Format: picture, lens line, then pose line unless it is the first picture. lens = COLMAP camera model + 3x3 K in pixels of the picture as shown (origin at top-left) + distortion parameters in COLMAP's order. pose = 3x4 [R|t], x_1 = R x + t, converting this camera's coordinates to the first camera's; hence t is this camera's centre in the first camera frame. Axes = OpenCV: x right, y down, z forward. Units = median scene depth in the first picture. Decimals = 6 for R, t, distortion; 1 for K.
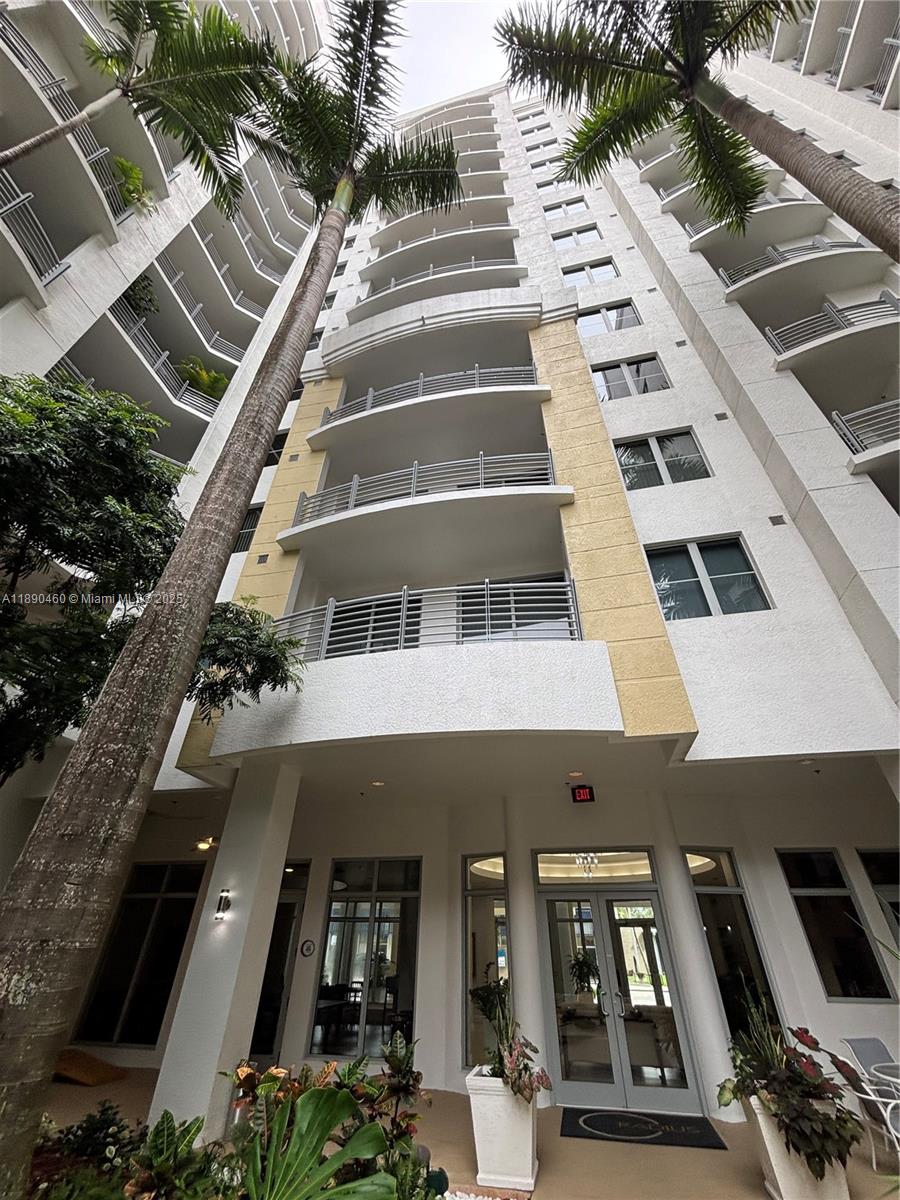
lens RADIAL K [[481.0, 0, 450.7], [0, 481.0, 602.7], [0, 0, 1]] dist [-0.000748, 0.000048]
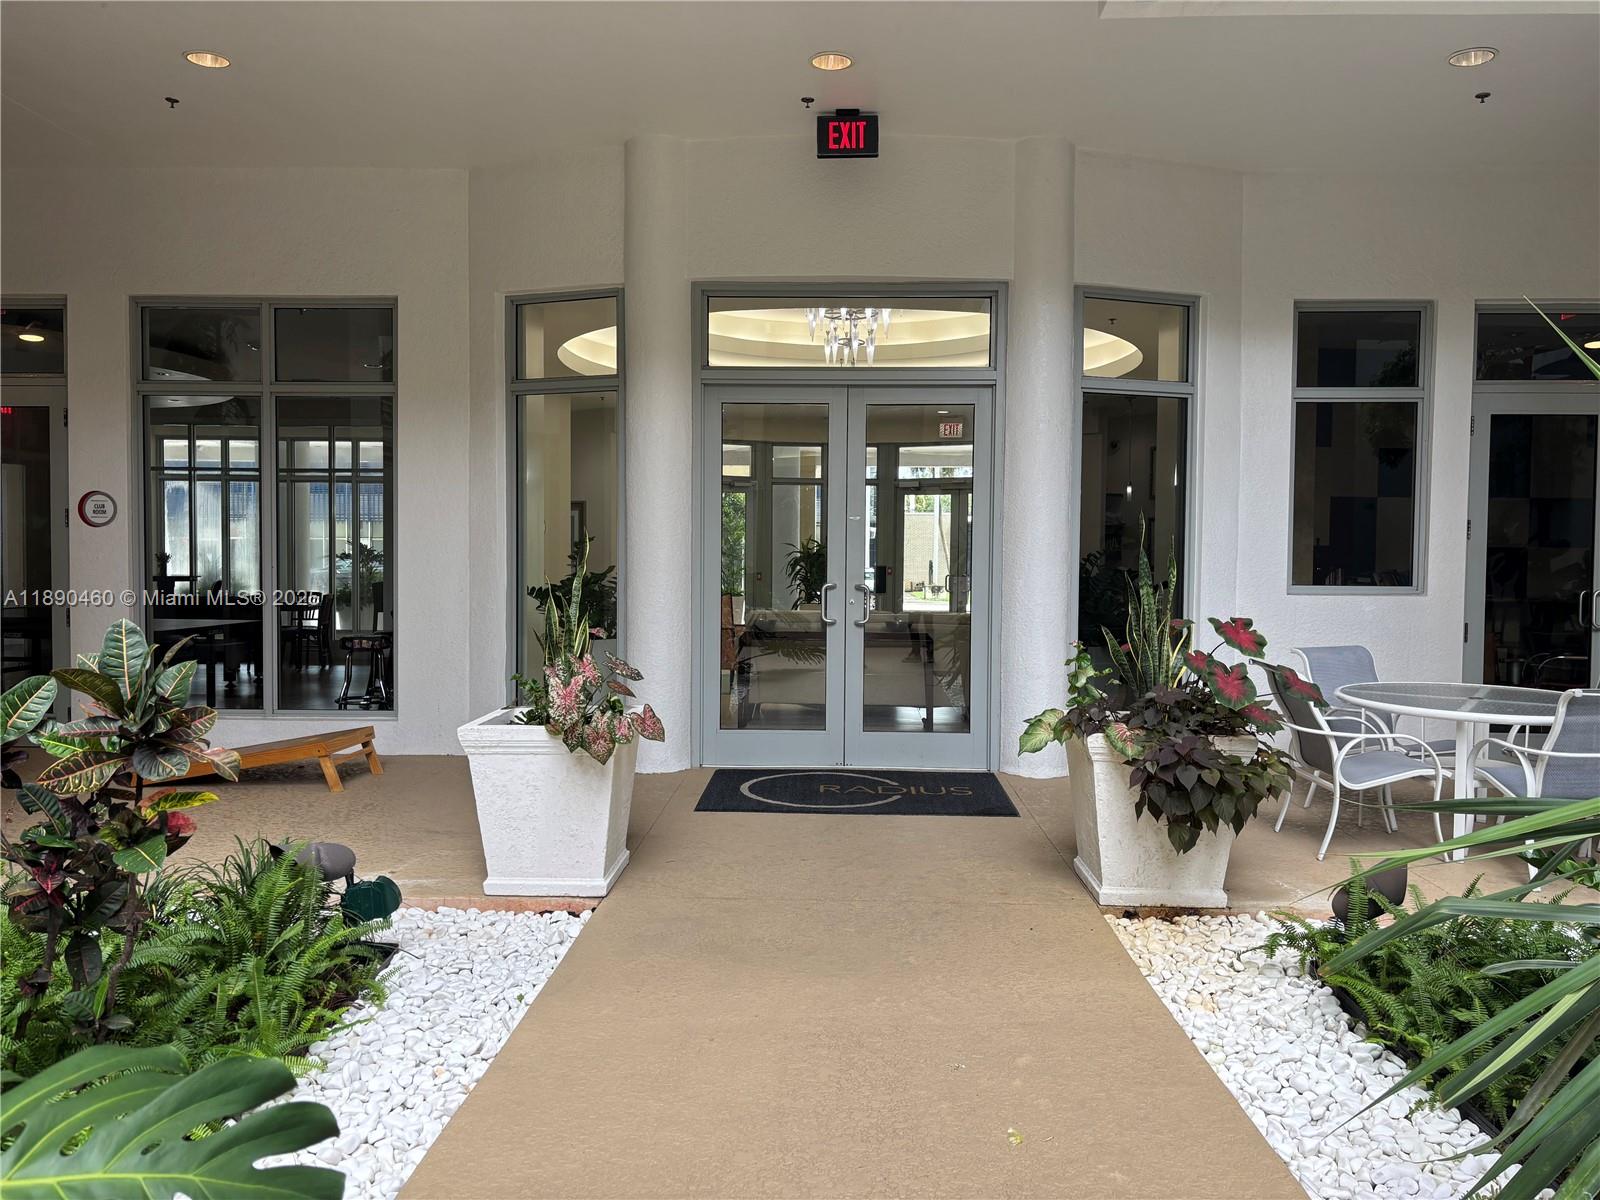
lens RADIAL K [[1225.9, 0, 799.2], [0, 1225.9, 596.8], [0, 0, 1]] dist [0.060461, -0.053829]
pose [[0.981912, -0.011516, 0.188988, 0.119332], [-0.107766, 0.786706, 0.607849, 0.216069], [-0.155678, -0.617221, 0.771235, 0.197968]]
